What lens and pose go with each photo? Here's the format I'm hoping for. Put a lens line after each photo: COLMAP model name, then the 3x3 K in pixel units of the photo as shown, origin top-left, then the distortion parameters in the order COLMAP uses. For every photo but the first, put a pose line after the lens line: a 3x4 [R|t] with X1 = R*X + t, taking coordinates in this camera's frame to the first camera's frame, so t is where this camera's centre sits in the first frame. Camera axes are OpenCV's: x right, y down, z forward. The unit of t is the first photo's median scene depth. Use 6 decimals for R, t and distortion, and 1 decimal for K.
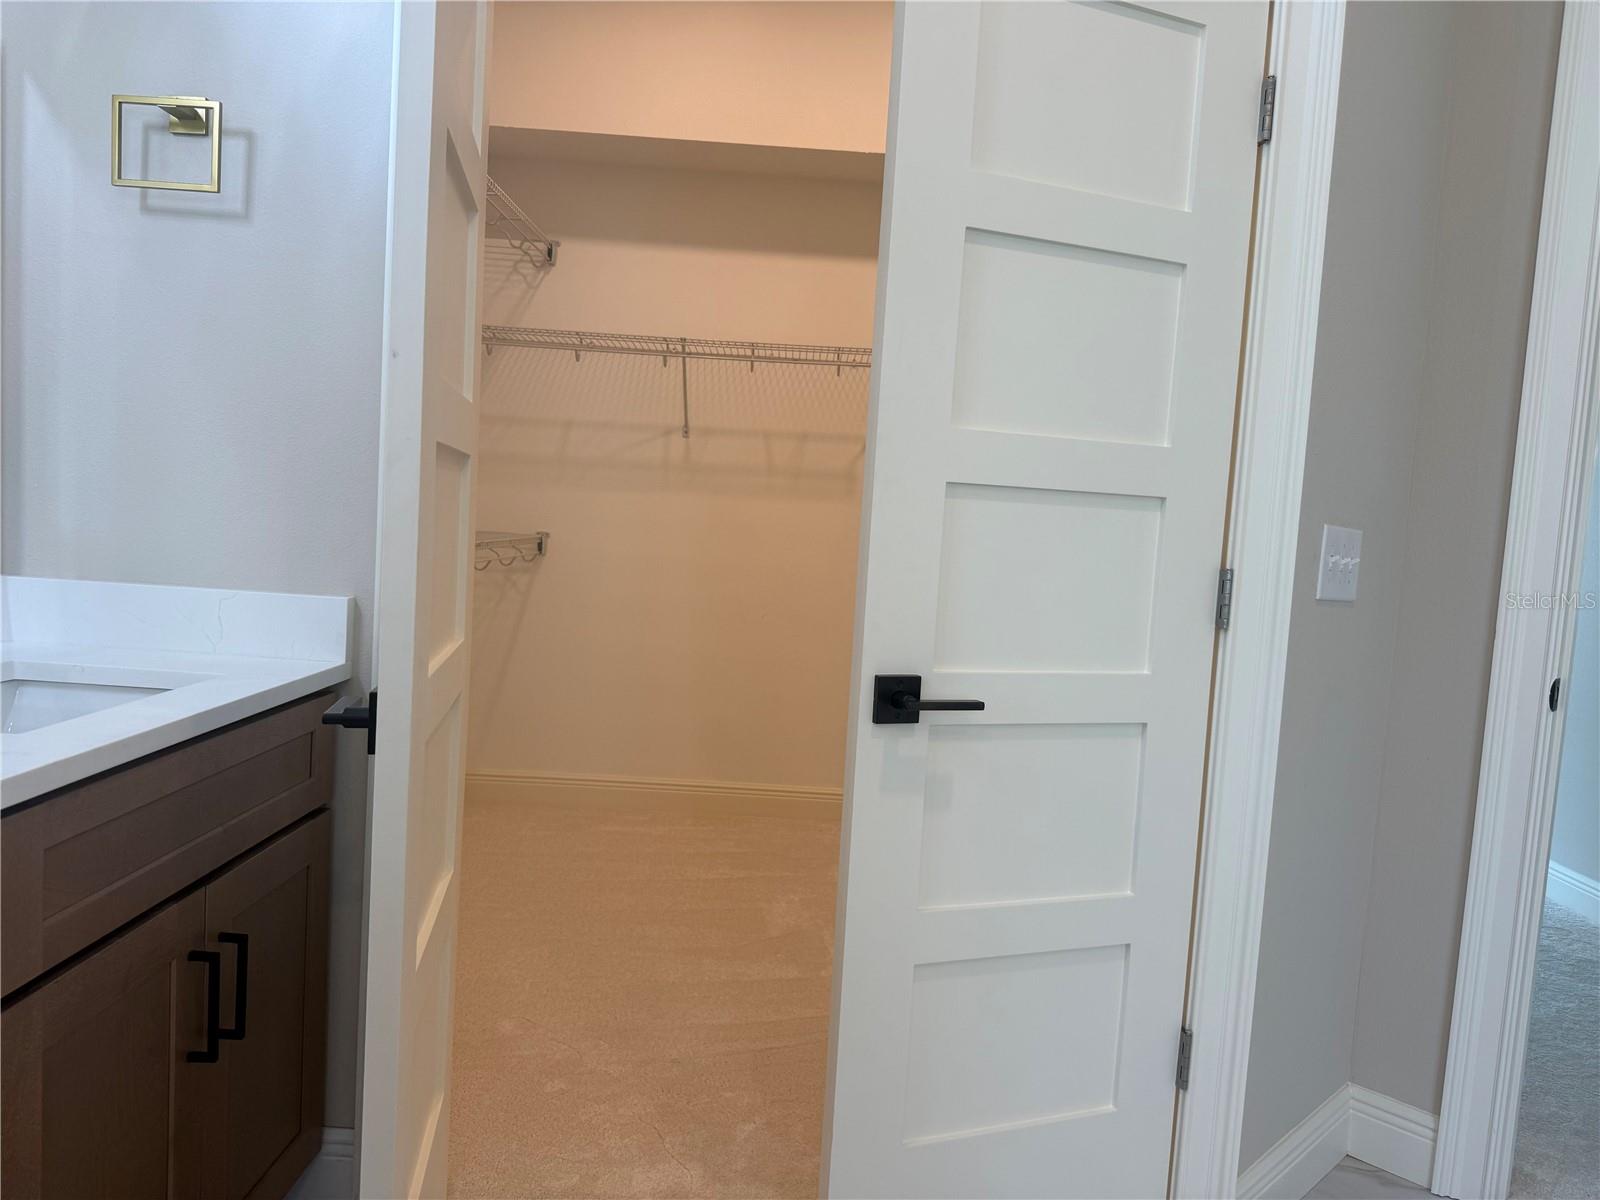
lens RADIAL K [[1124.8, 0, 800.0], [0, 1124.8, 600.0], [0, 0, 1]] dist [0.045919, -0.105534]
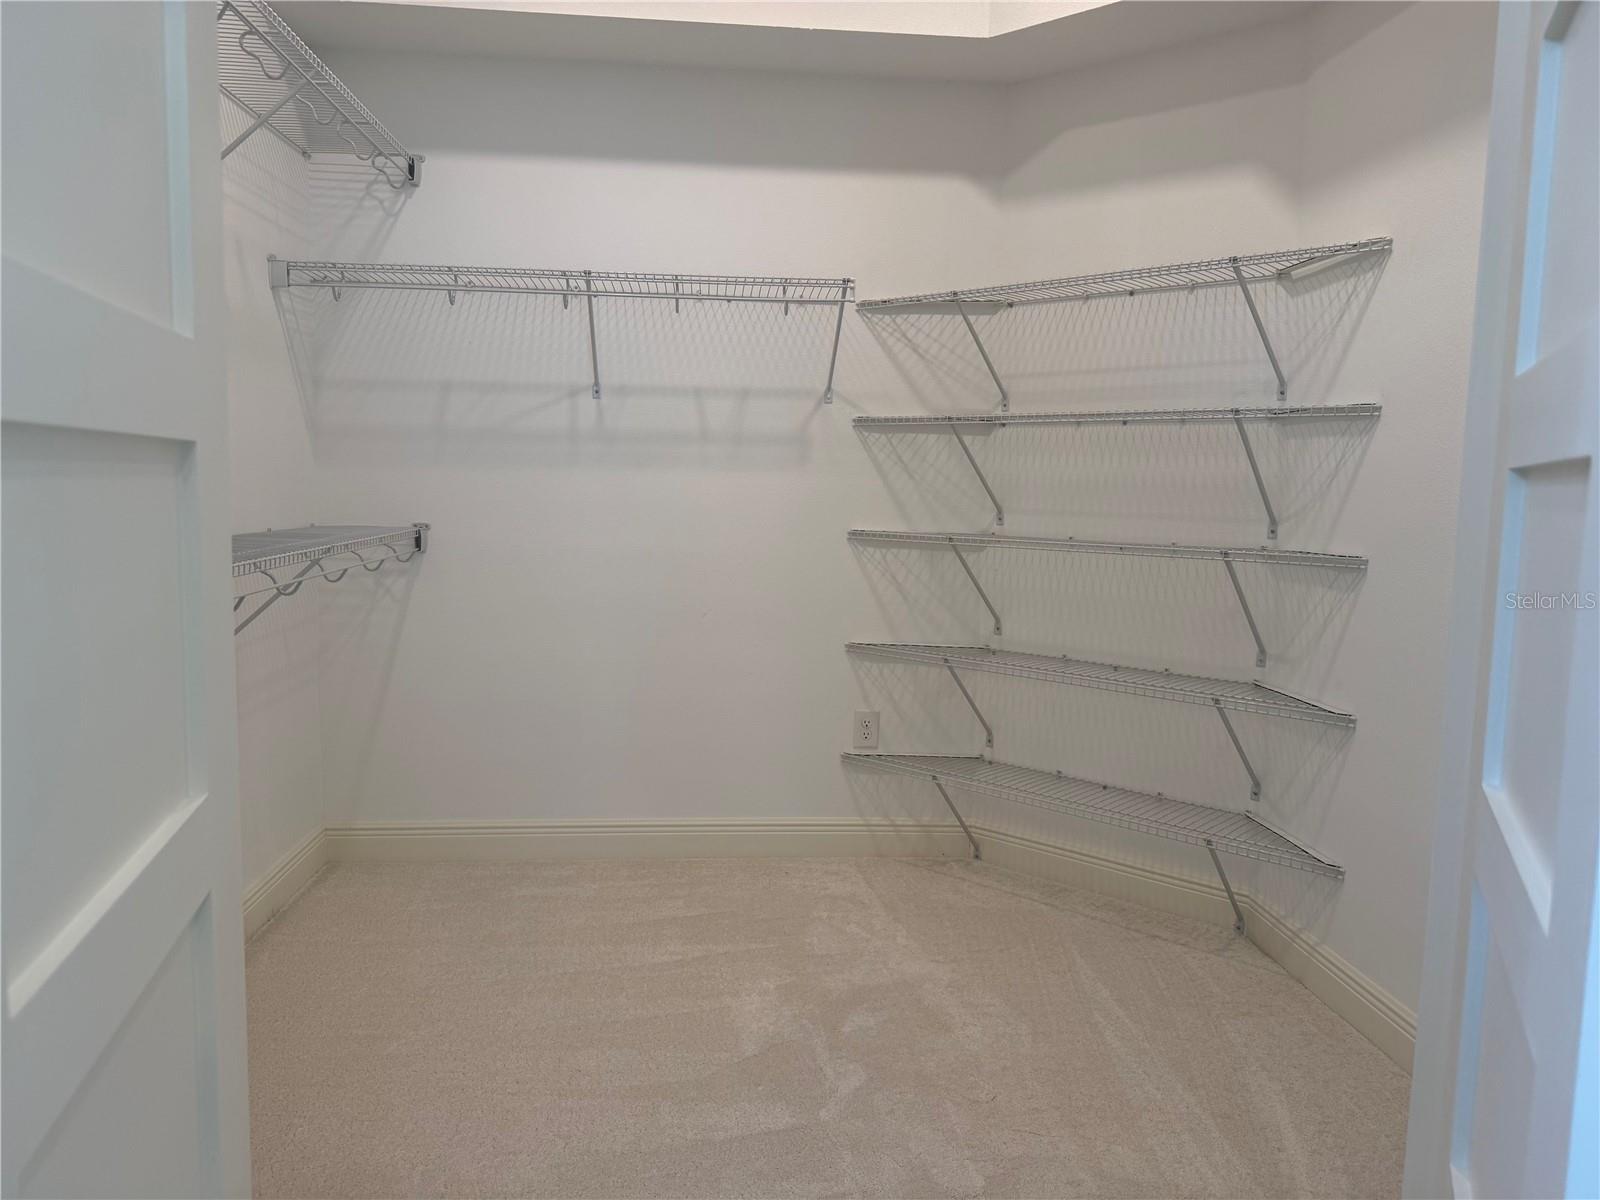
lens RADIAL K [[1124.8, 0, 800.0], [0, 1124.8, 600.0], [0, 0, 1]] dist [0.045919, -0.105534]
pose [[0.996112, -0.045739, 0.075297, -0.024528], [0.043082, 0.998403, 0.036539, -0.024620], [-0.076848, -0.033153, 0.996491, 0.187457]]
